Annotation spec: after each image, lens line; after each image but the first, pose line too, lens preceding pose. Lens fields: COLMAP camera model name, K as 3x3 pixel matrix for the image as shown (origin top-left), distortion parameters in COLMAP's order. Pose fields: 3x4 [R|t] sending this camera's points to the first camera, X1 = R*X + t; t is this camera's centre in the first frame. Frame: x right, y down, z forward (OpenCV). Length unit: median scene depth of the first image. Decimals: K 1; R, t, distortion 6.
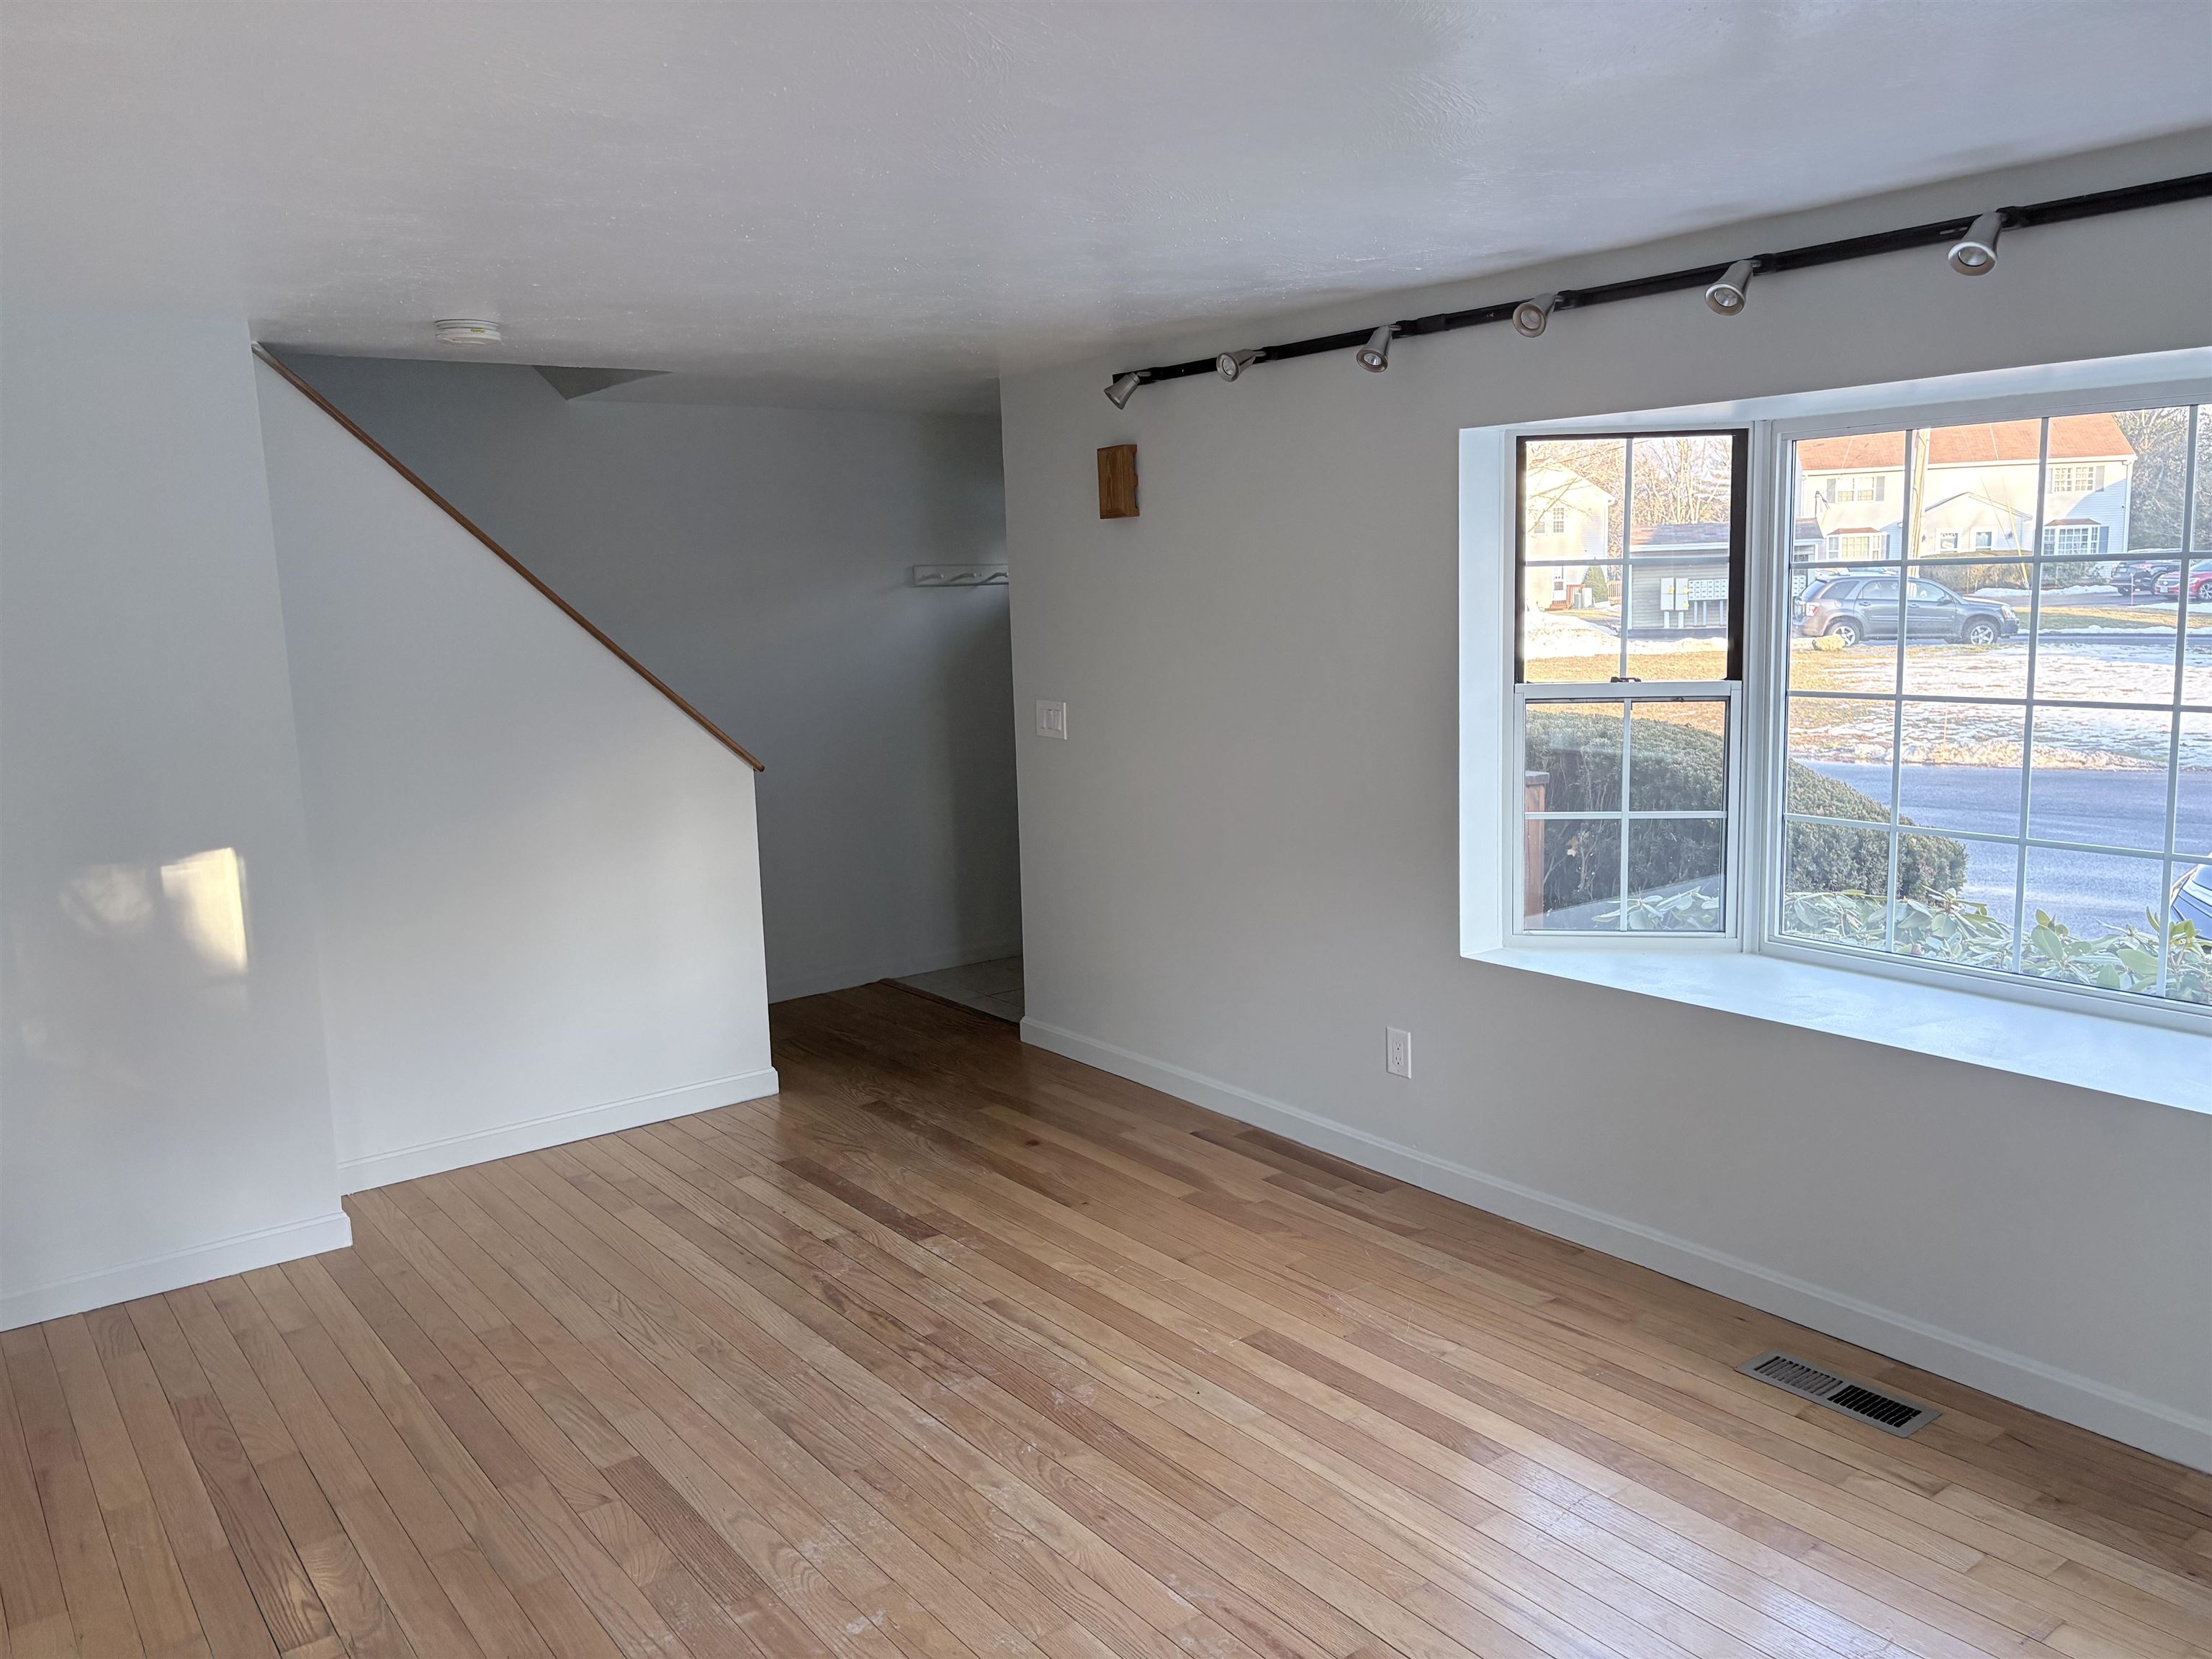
lens RADIAL K [[1699.6, 0, 1106.0], [0, 1699.6, 829.5], [0, 0, 1]] dist [0.069099, 0.000520]
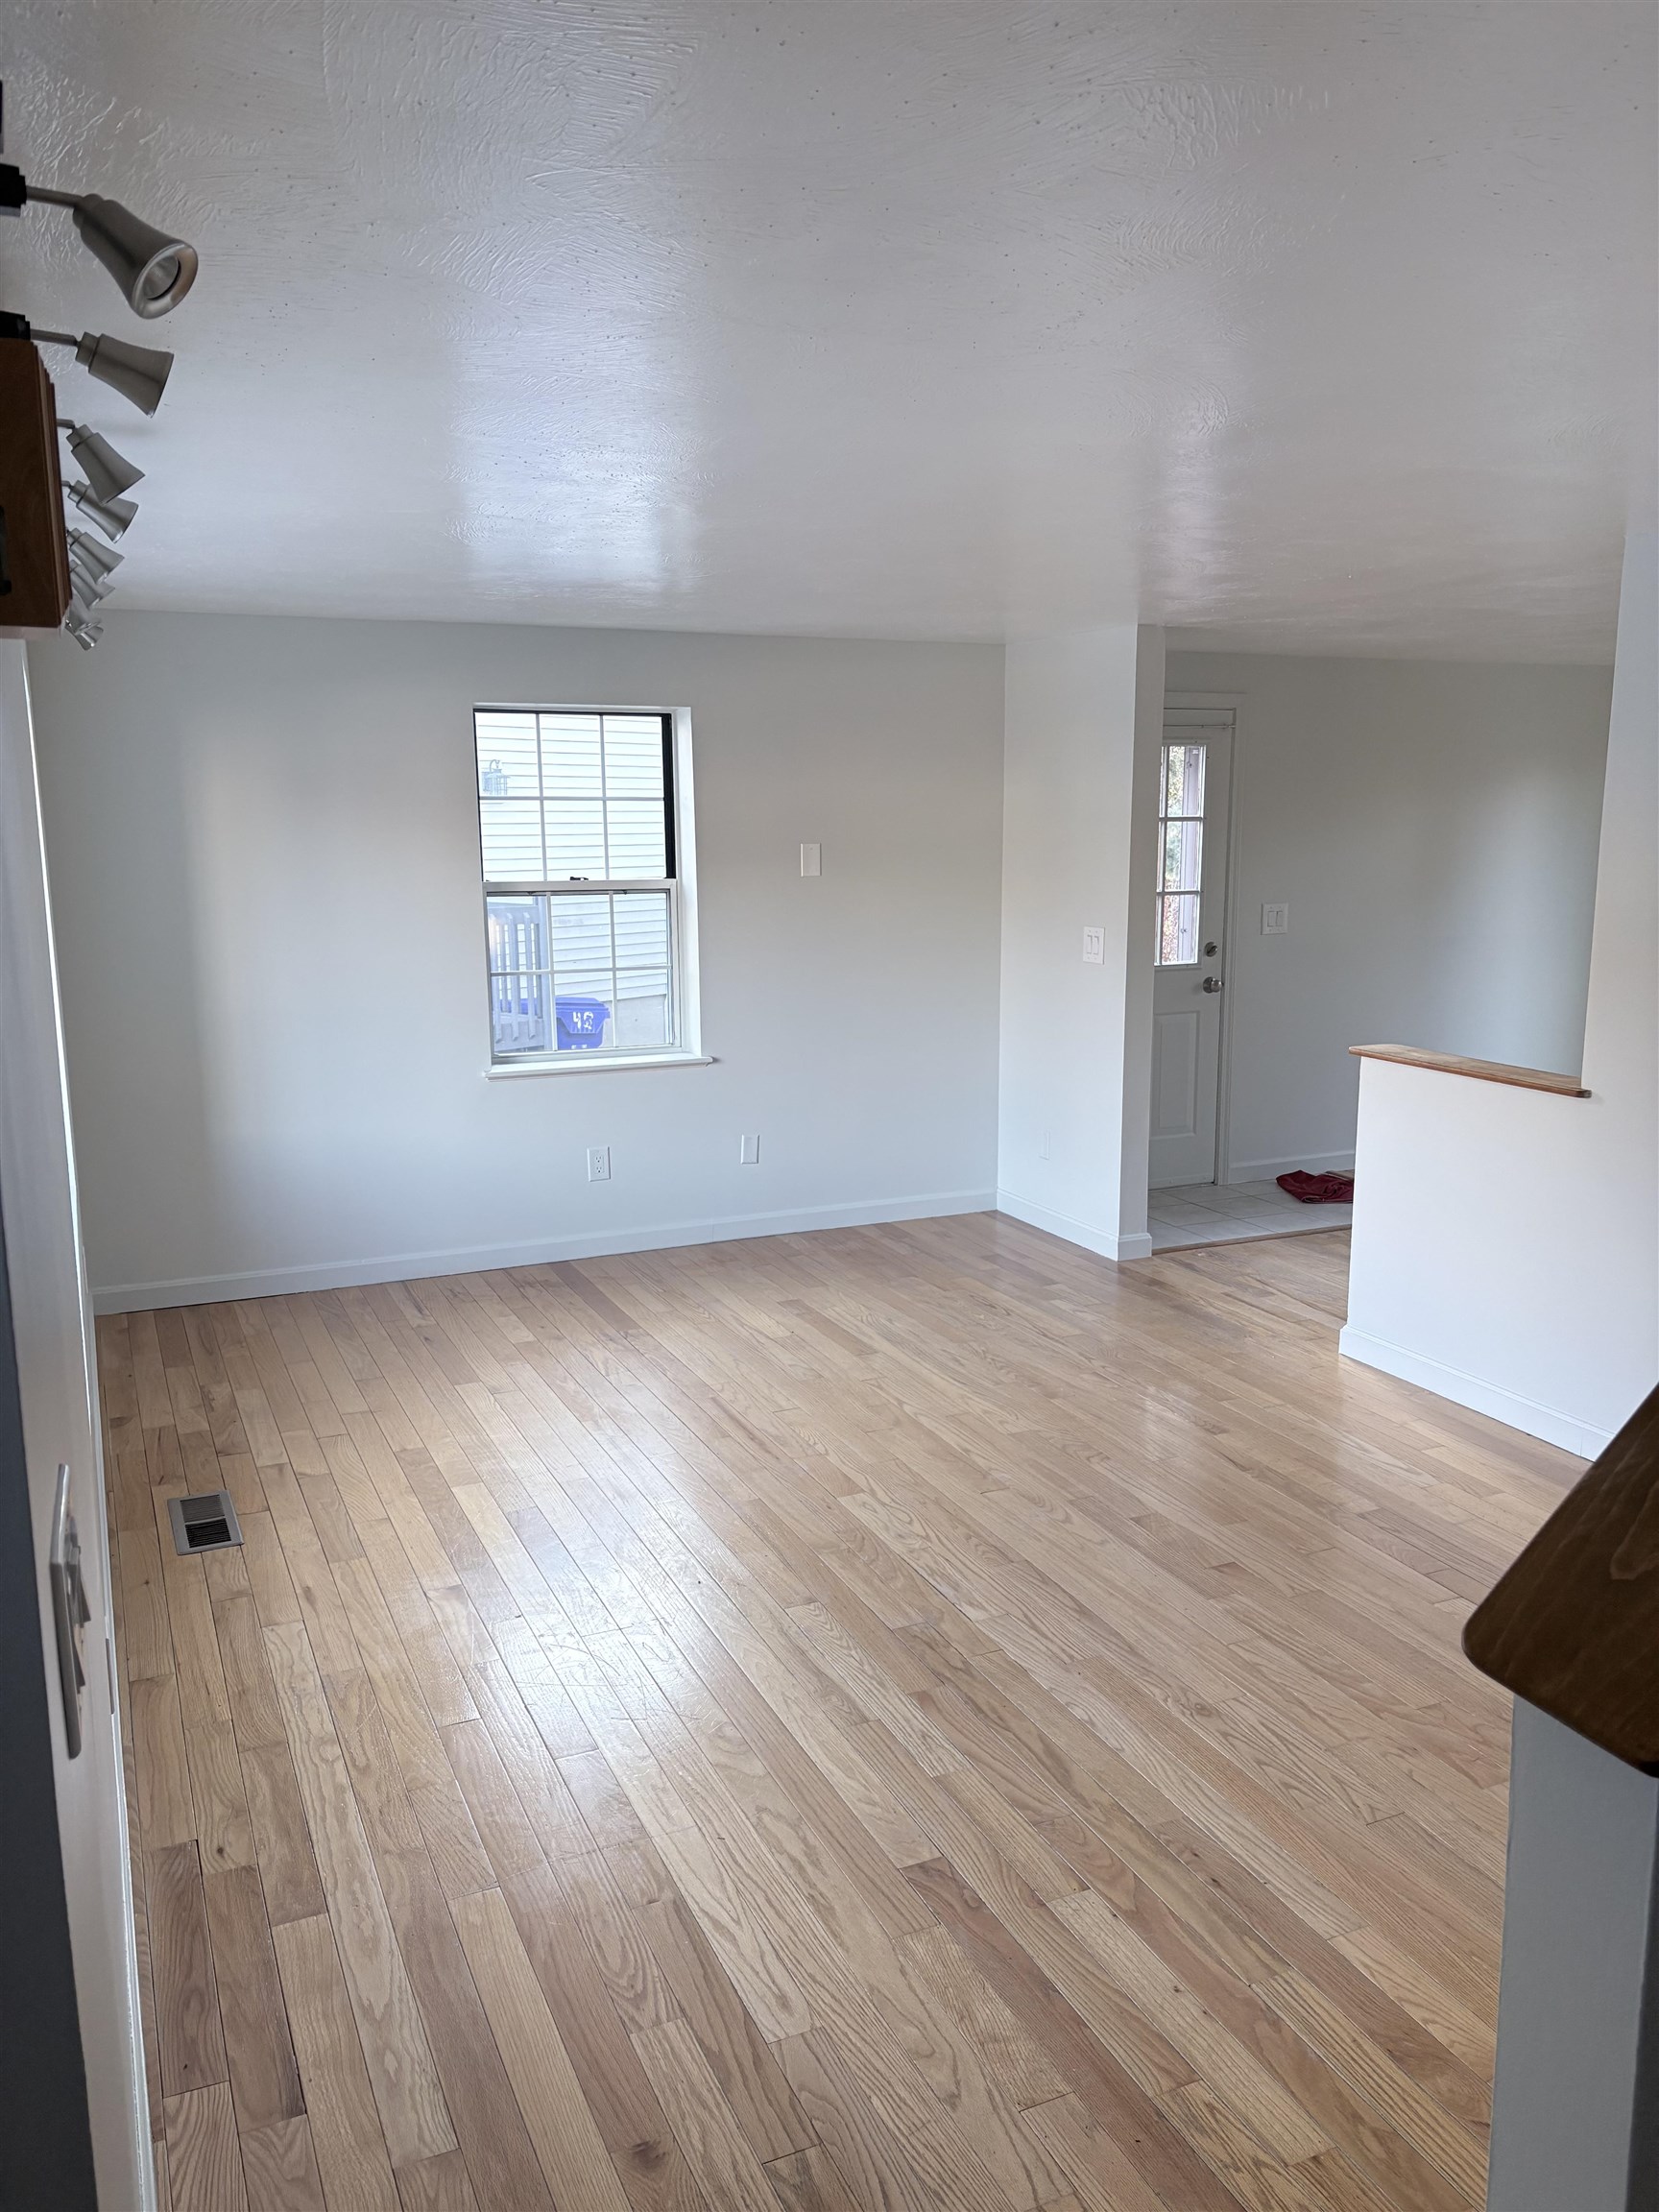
lens RADIAL K [[1699.6, 0, 829.5], [0, 1699.6, 1106.0], [0, 0, 1]] dist [0.069099, 0.000520]
pose [[-0.974805, -0.003131, 0.223037, -0.249738], [0.071787, 0.942301, 0.326979, -0.275834], [-0.211192, 0.334752, -0.918335, 1.758768]]
